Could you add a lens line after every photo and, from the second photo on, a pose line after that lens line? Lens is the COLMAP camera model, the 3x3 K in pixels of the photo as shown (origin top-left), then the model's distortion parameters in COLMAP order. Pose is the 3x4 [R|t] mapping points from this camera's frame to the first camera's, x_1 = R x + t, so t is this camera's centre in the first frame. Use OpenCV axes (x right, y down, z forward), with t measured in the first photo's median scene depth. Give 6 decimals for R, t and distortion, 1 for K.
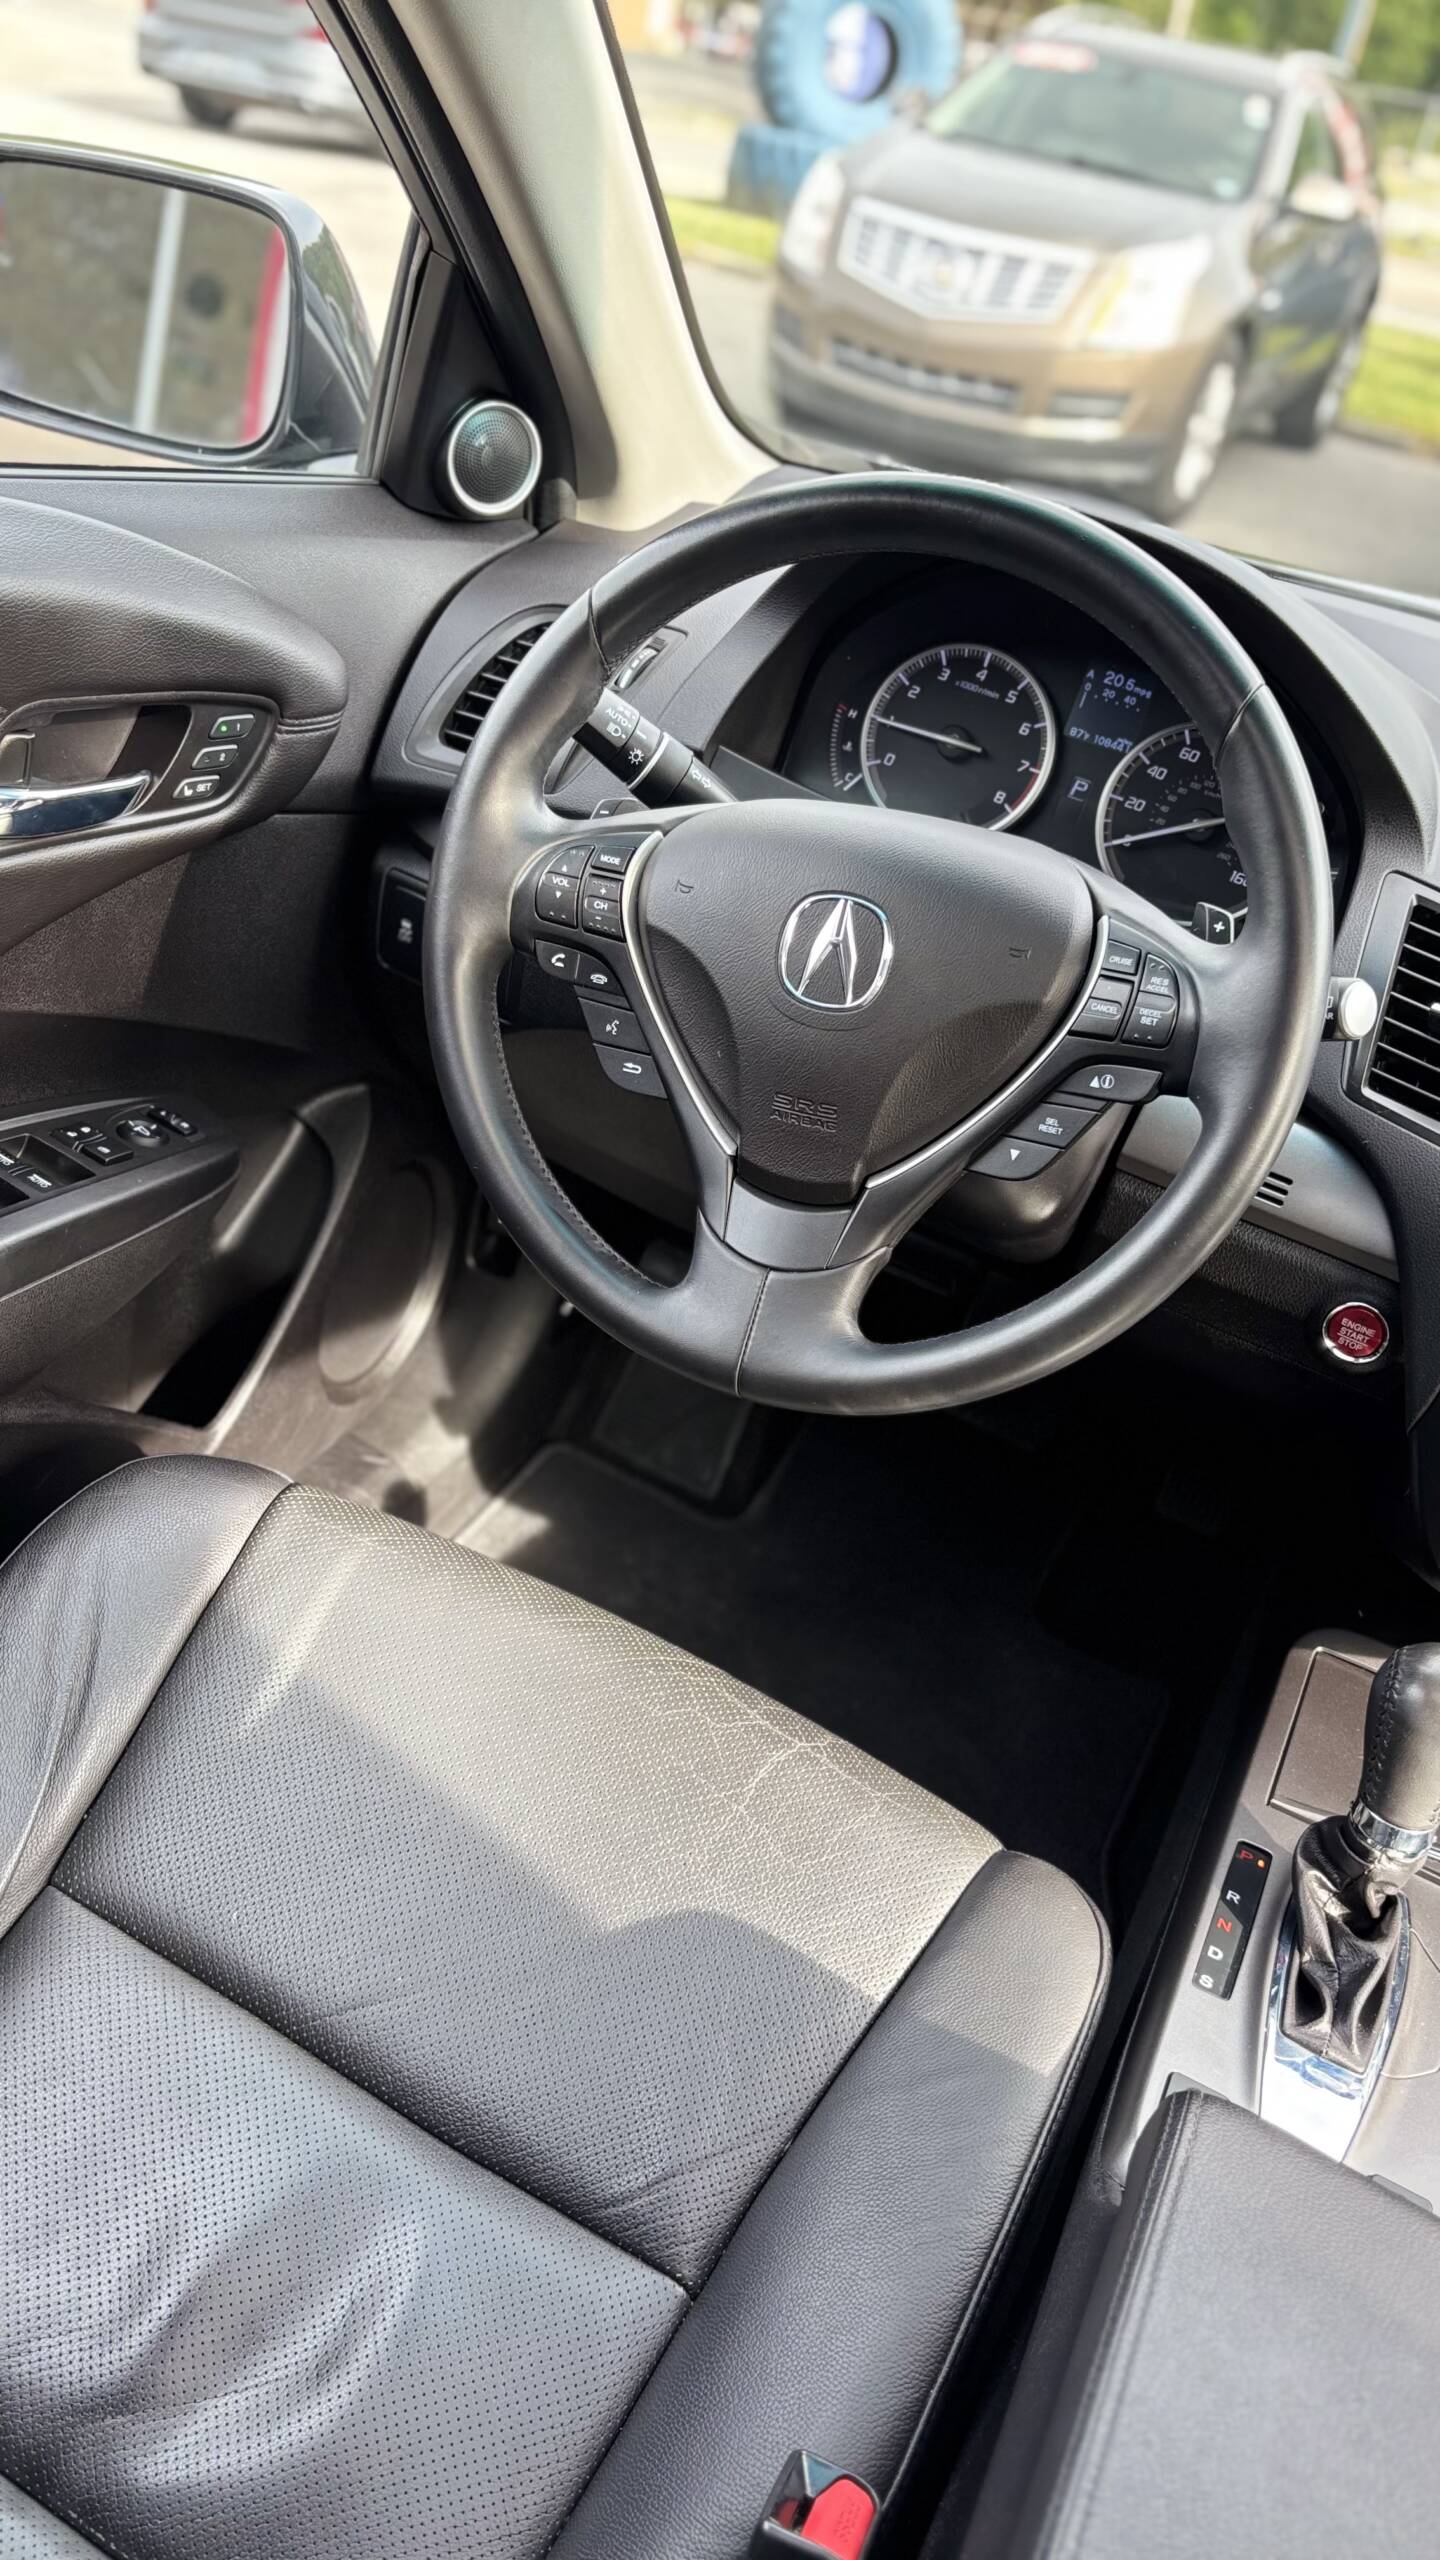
lens RADIAL K [[2000.5, 0, 660.0], [0, 2000.5, 1275.3], [0, 0, 1]] dist [0.013559, 0.001627]
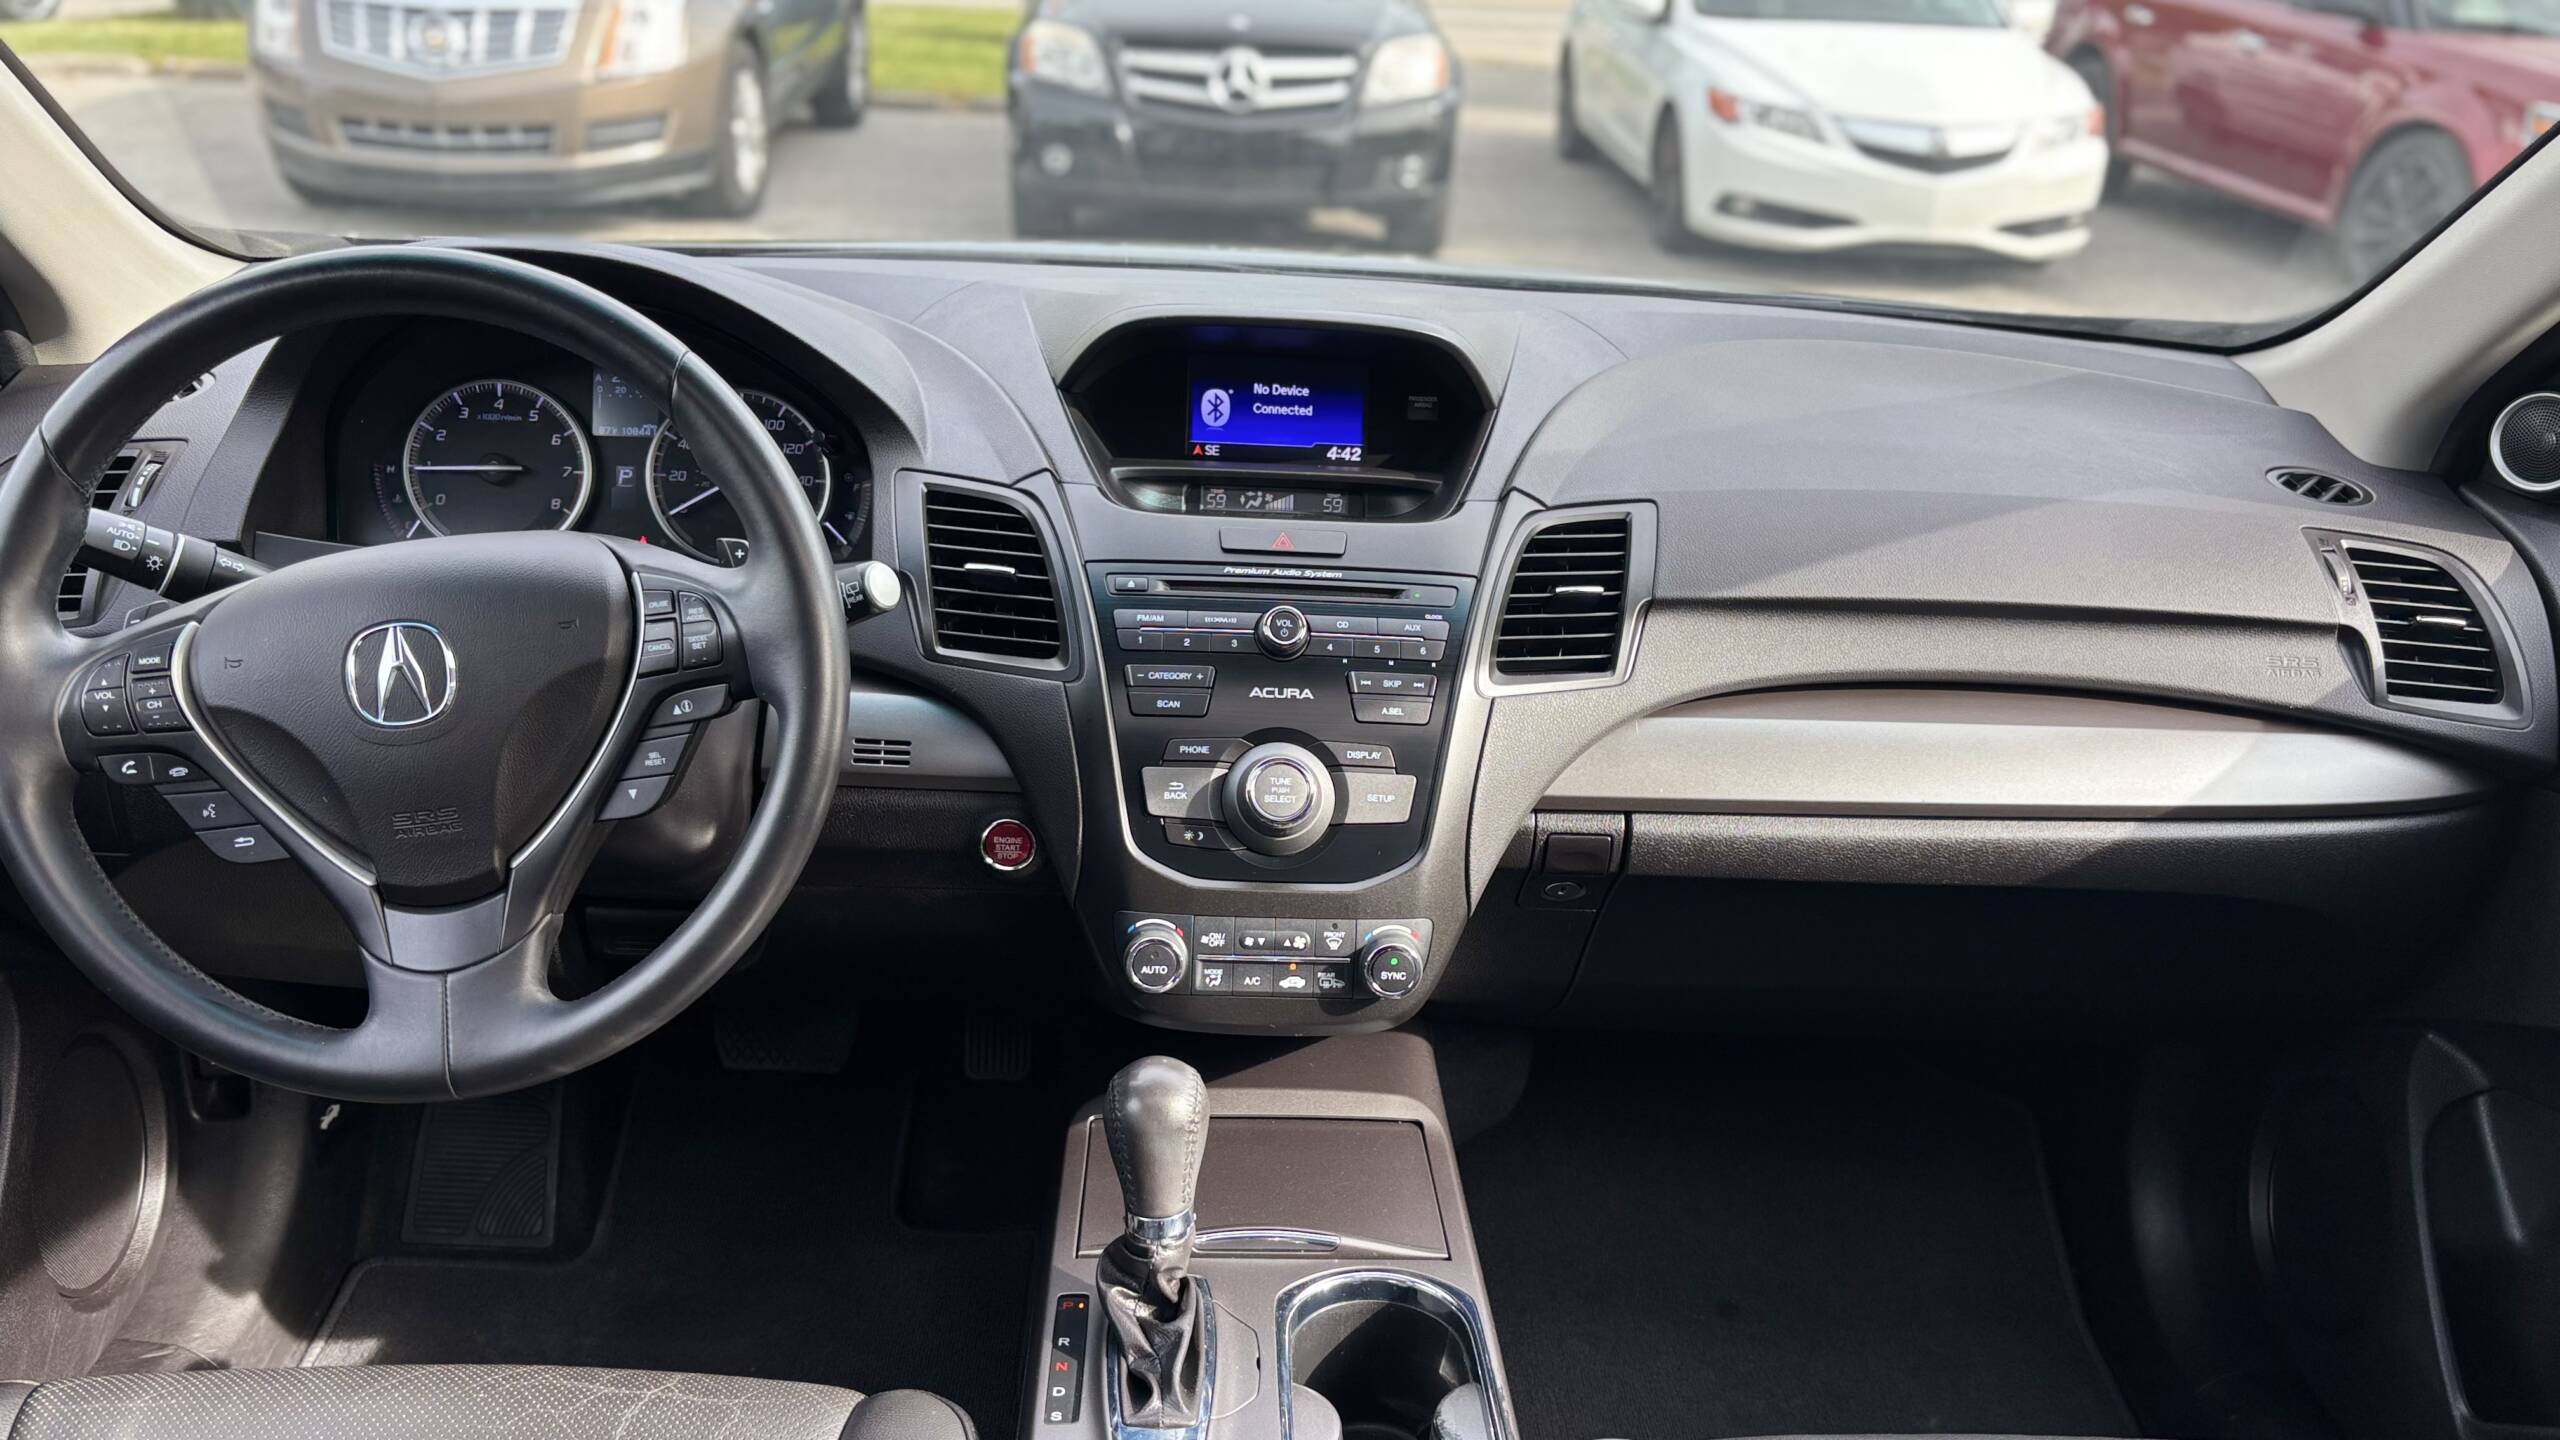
lens RADIAL K [[2016.5, 0, 1280.0], [0, 2016.5, 720.0], [0, 0, 1]] dist [0.082489, -0.100980]
pose [[0.867322, -0.319959, 0.381284, 0.066591], [0.361772, 0.931347, -0.041387, 0.074800], [-0.341866, 0.173834, 0.923531, -0.171772]]
